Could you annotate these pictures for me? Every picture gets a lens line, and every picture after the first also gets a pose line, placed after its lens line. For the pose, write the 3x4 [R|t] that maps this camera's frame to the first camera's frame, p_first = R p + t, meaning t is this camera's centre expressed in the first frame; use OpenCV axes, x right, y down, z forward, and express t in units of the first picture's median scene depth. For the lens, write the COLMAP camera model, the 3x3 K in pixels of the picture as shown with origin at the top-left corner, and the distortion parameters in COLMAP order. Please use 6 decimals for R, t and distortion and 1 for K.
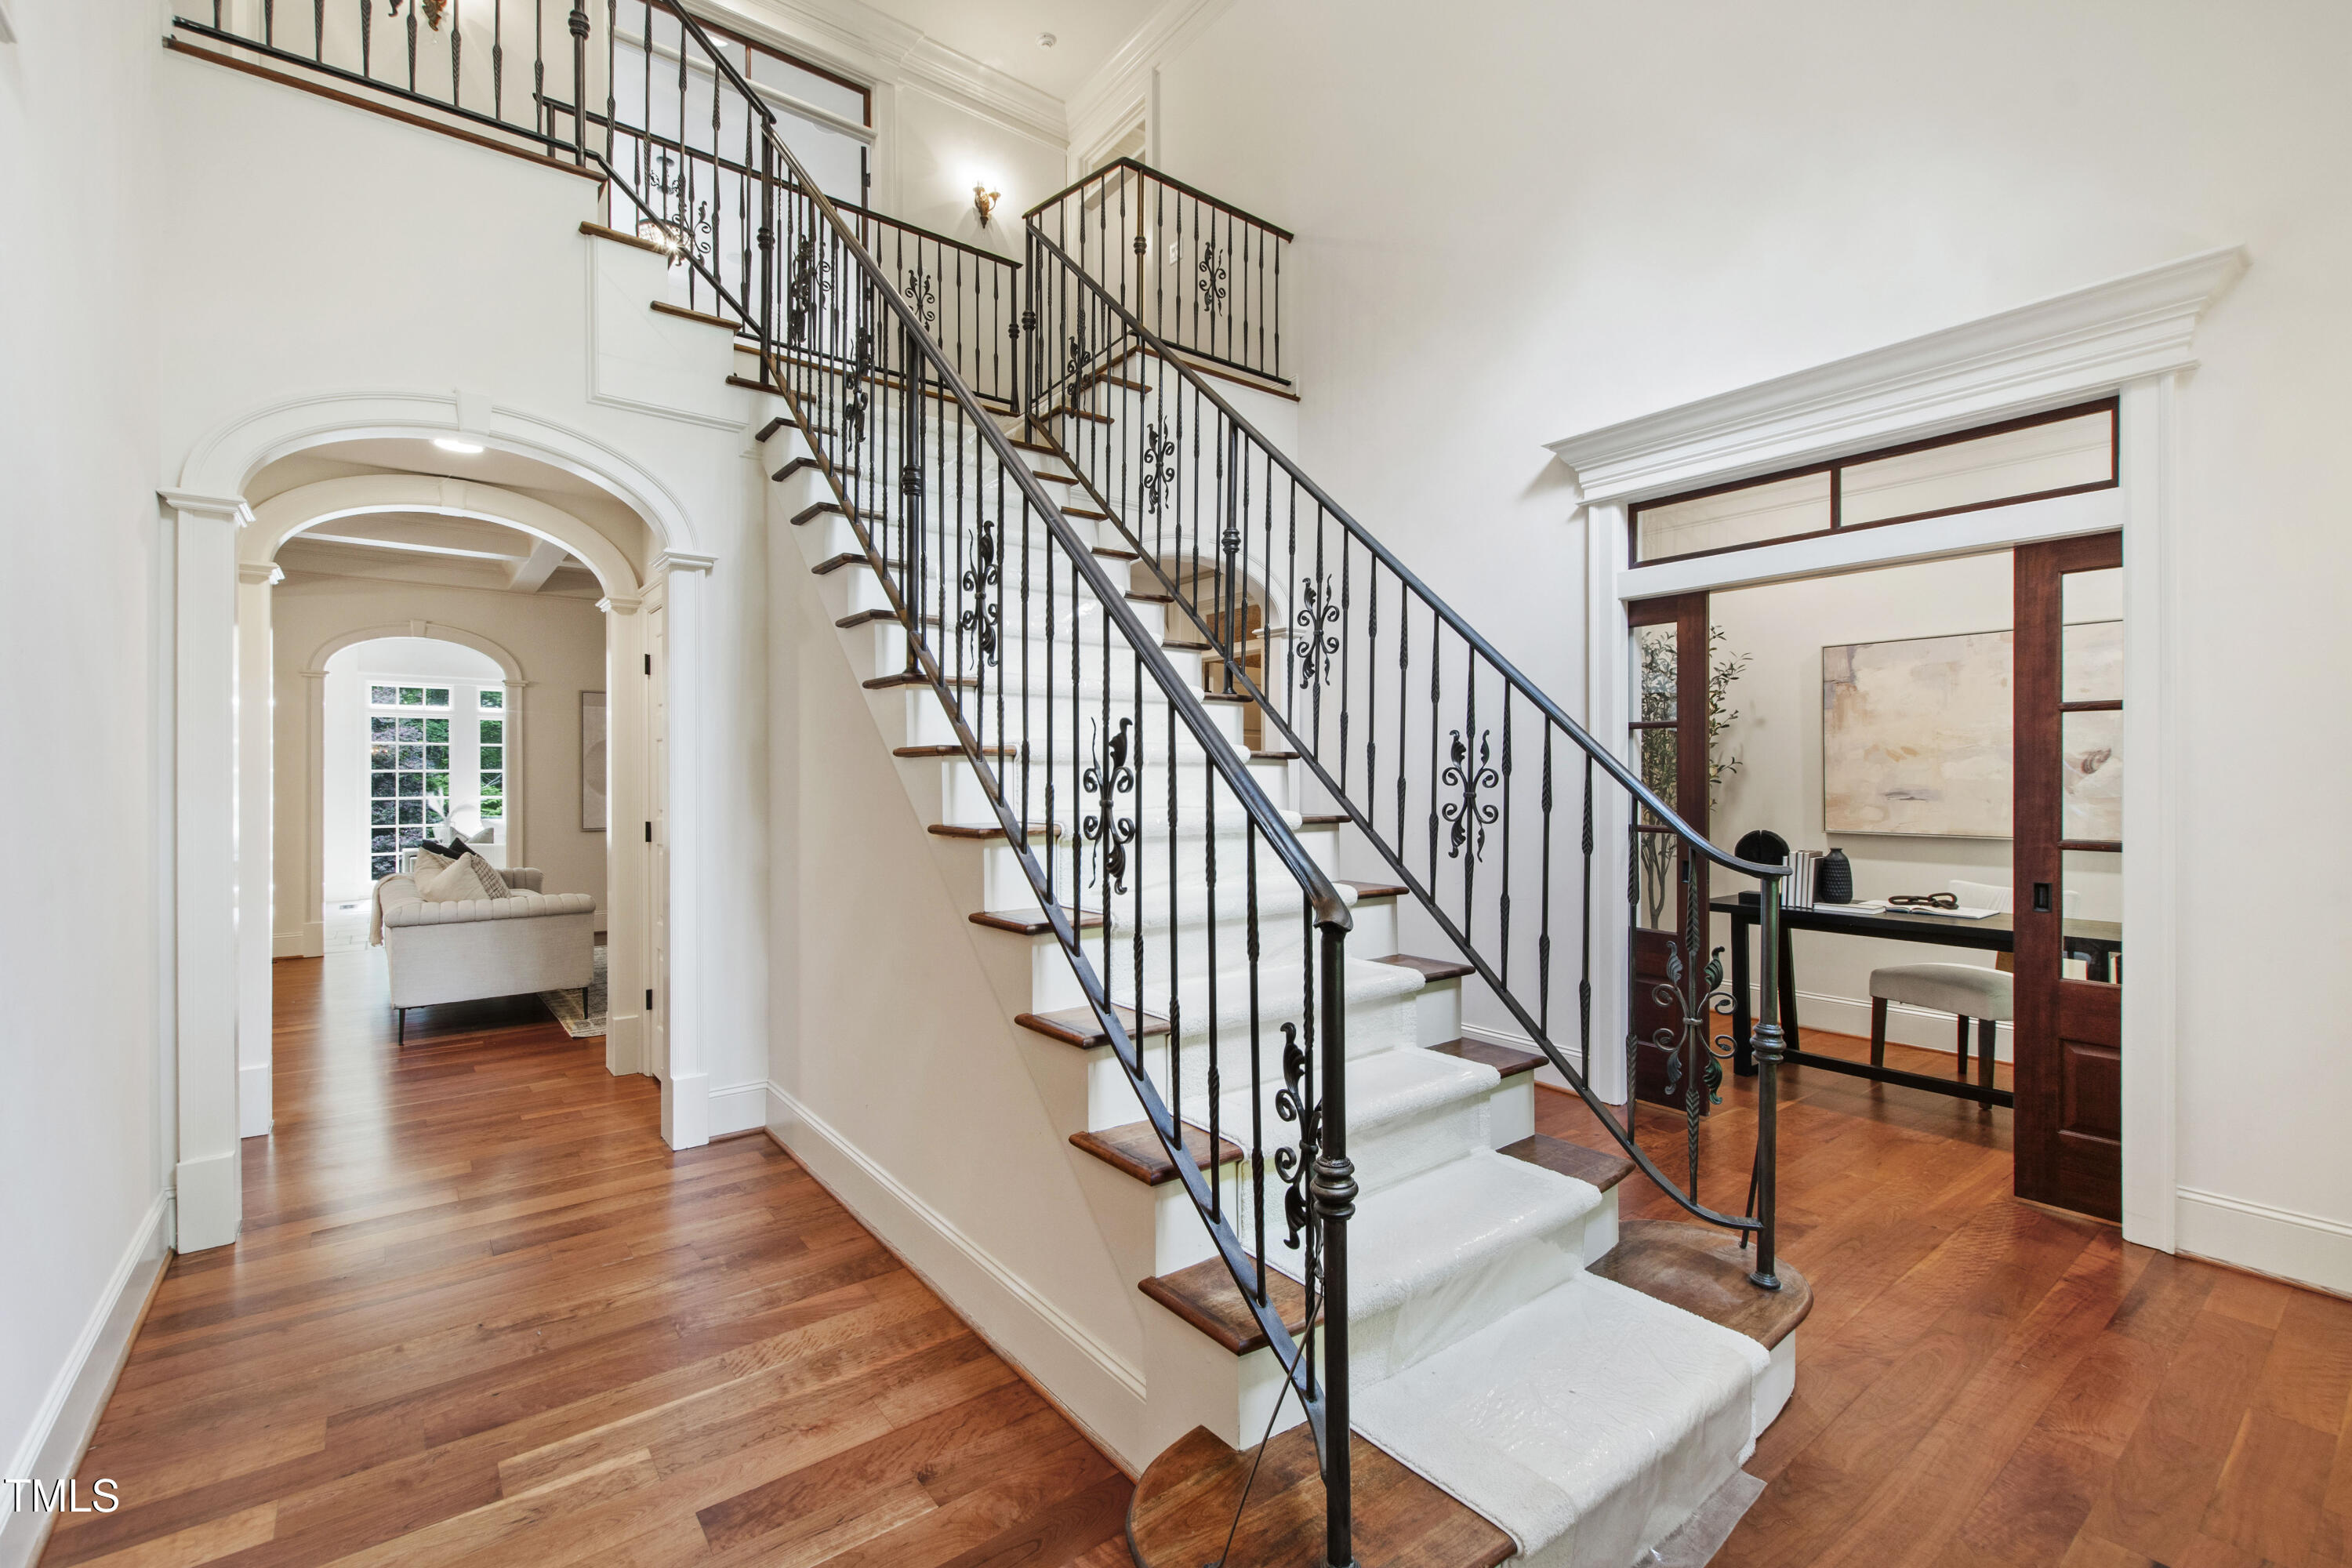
lens RADIAL K [[992.9, 0, 1087.4], [0, 992.9, 788.2], [0, 0, 1]] dist [0.002511, 0.000169]
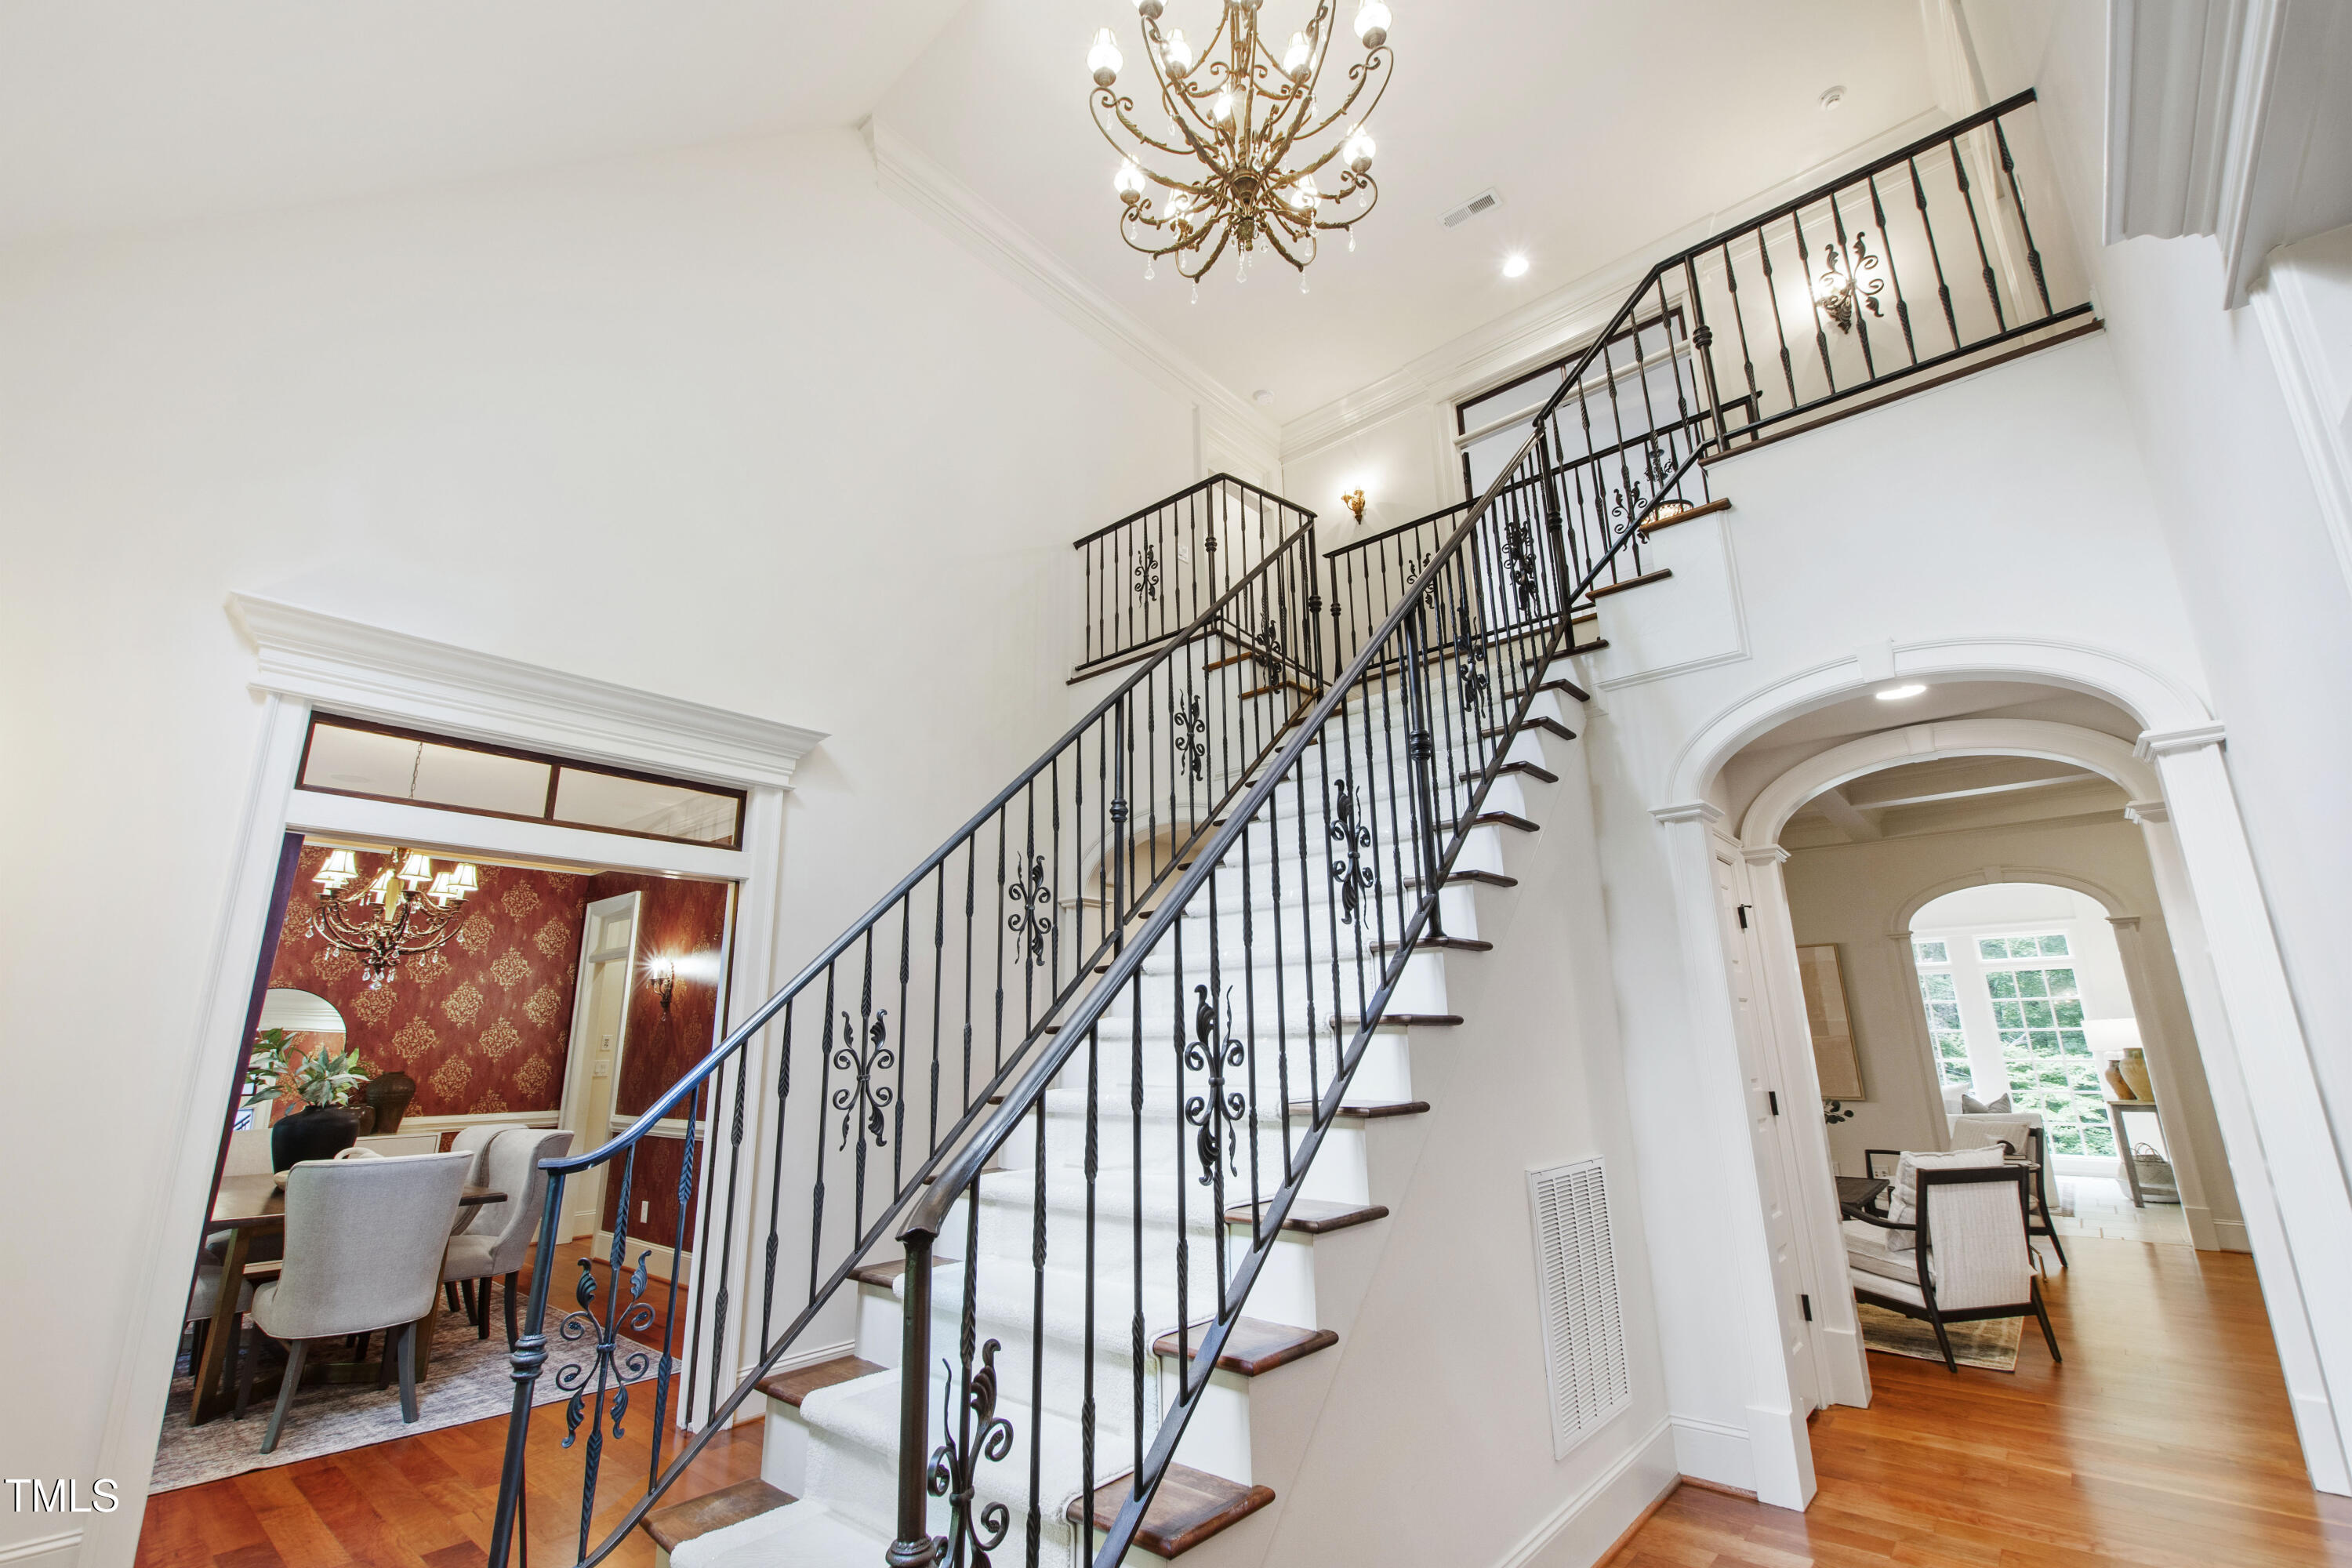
lens RADIAL K [[1004.3, 0, 1176.0], [0, 1004.3, 784.0], [0, 0, 1]] dist [0.000426, -0.000011]
pose [[0.229230, -0.251133, -0.940418, 0.552203], [0.001502, 0.966234, -0.257661, -0.005199], [0.973371, 0.057652, 0.221867, 0.400186]]
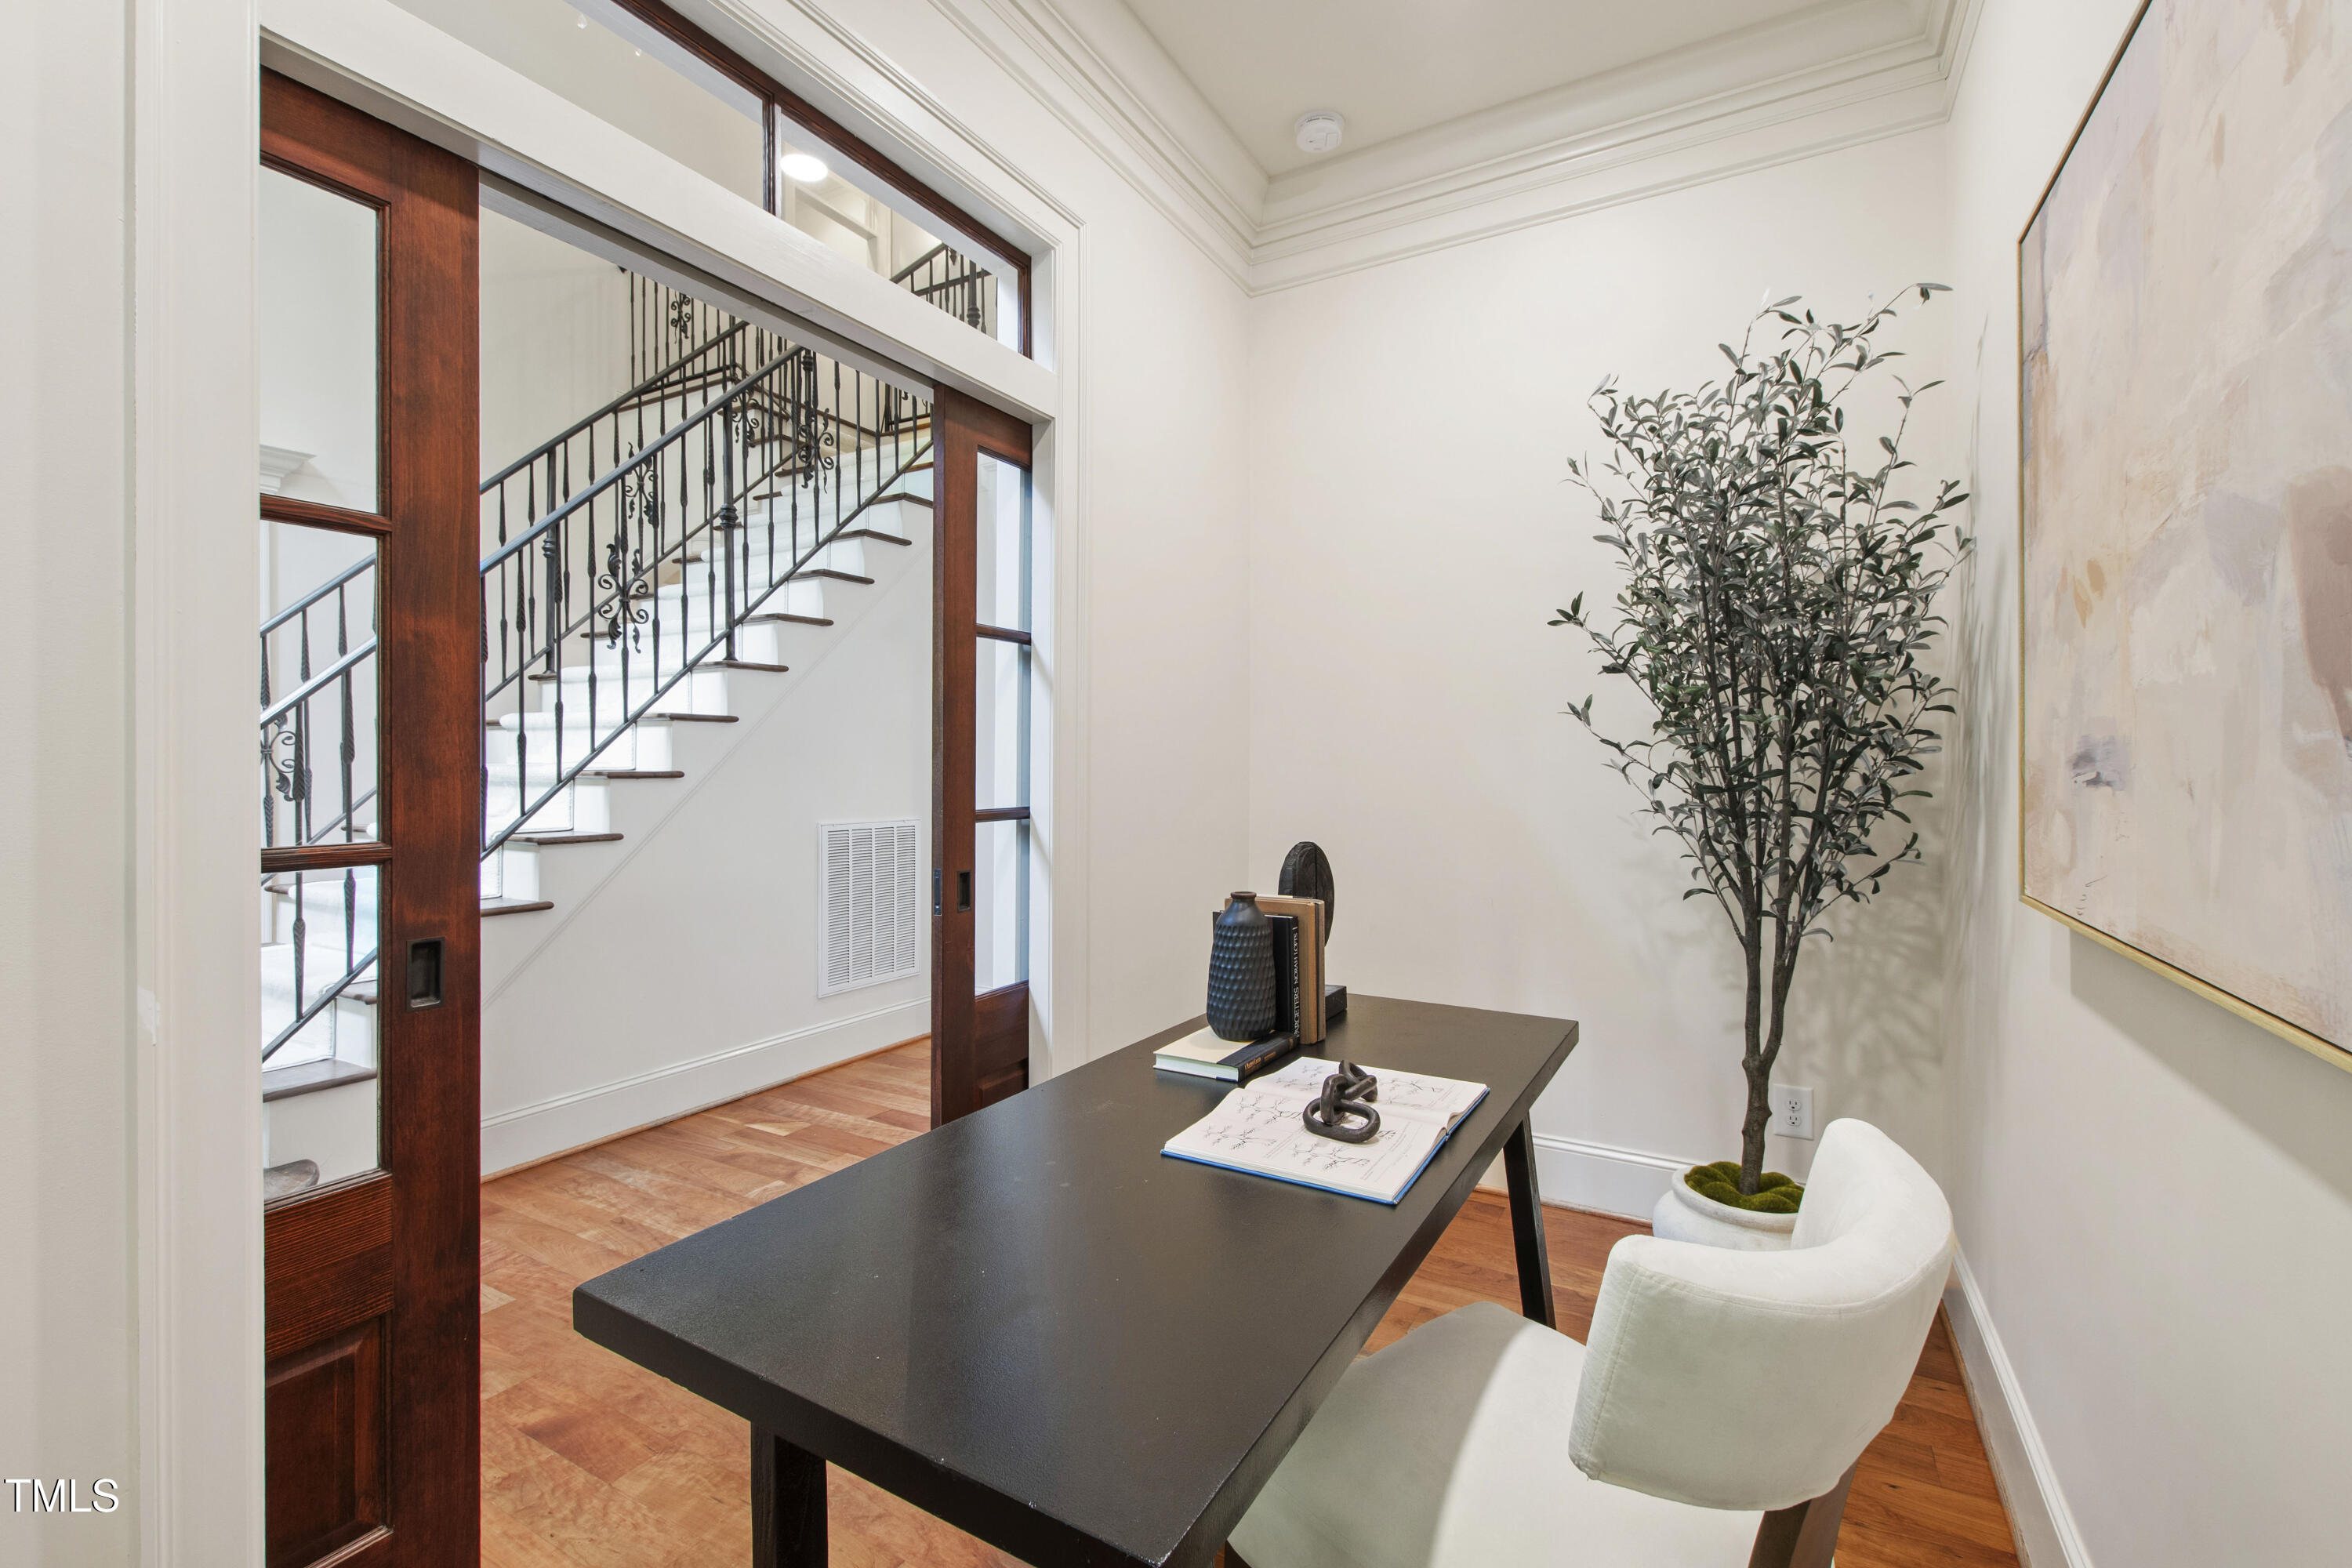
lens RADIAL K [[1004.3, 0, 1176.0], [0, 1004.3, 784.0], [0, 0, 1]] dist [0.000426, -0.000011]
pose [[0.414744, 0.014011, -0.909830, 0.705558], [-0.011923, 0.999879, 0.009962, 0.004803], [0.909860, 0.006716, 0.414861, 0.520654]]
